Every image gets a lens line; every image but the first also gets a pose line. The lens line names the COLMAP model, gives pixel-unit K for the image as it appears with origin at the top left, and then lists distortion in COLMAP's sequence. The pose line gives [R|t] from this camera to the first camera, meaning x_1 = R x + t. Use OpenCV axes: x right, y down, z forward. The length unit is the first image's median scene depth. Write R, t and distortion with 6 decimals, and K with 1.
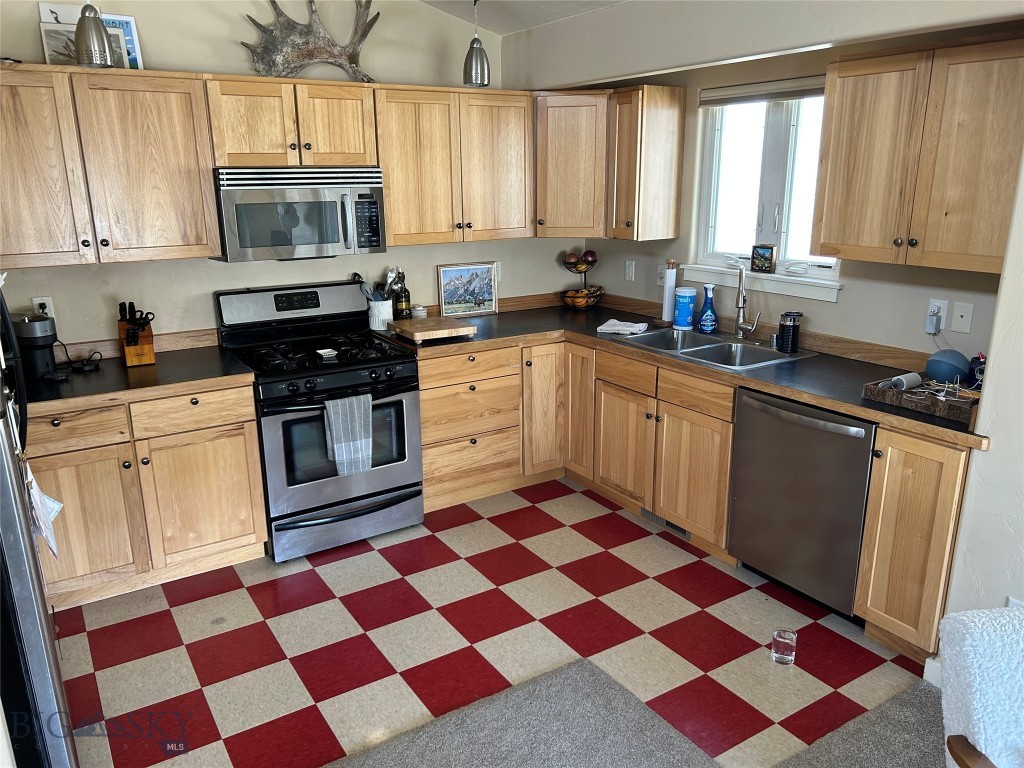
lens RADIAL K [[774.8, 0, 506.5], [0, 774.8, 385.3], [0, 0, 1]] dist [0.064389, -0.069013]
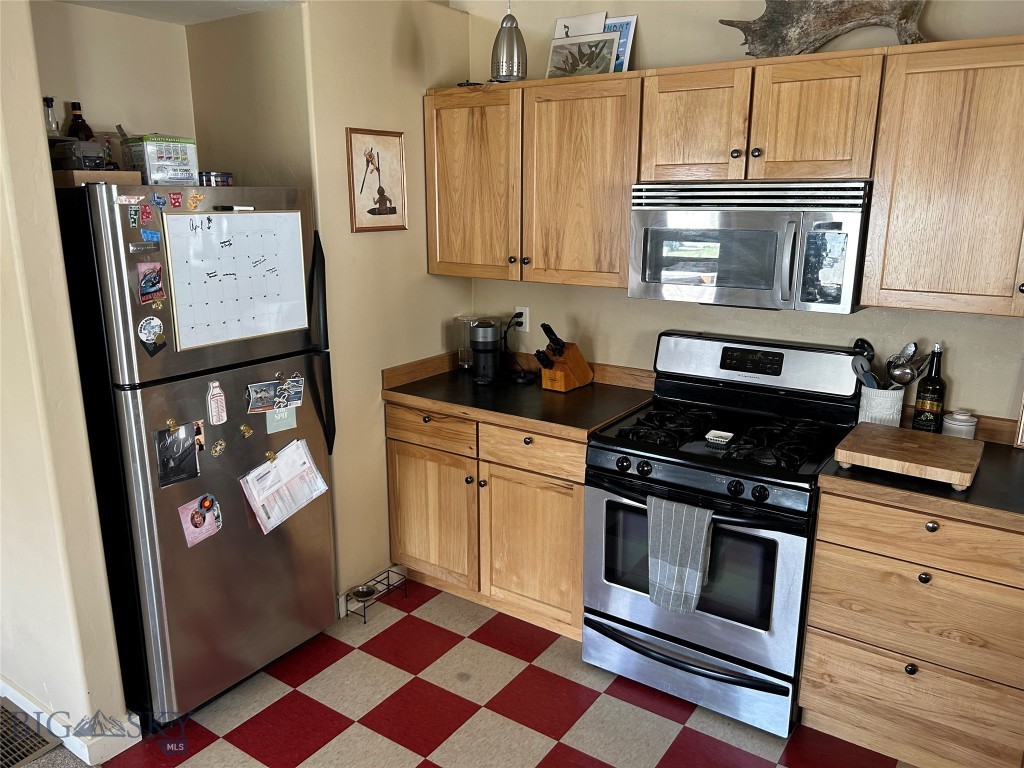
lens RADIAL K [[774.8, 0, 506.5], [0, 774.8, 385.3], [0, 0, 1]] dist [0.064389, -0.069013]
pose [[0.387551, 0.234311, -0.891573, 0.335815], [-0.252170, 0.957215, 0.141948, -0.144794], [0.886687, 0.169815, 0.430056, 0.520968]]
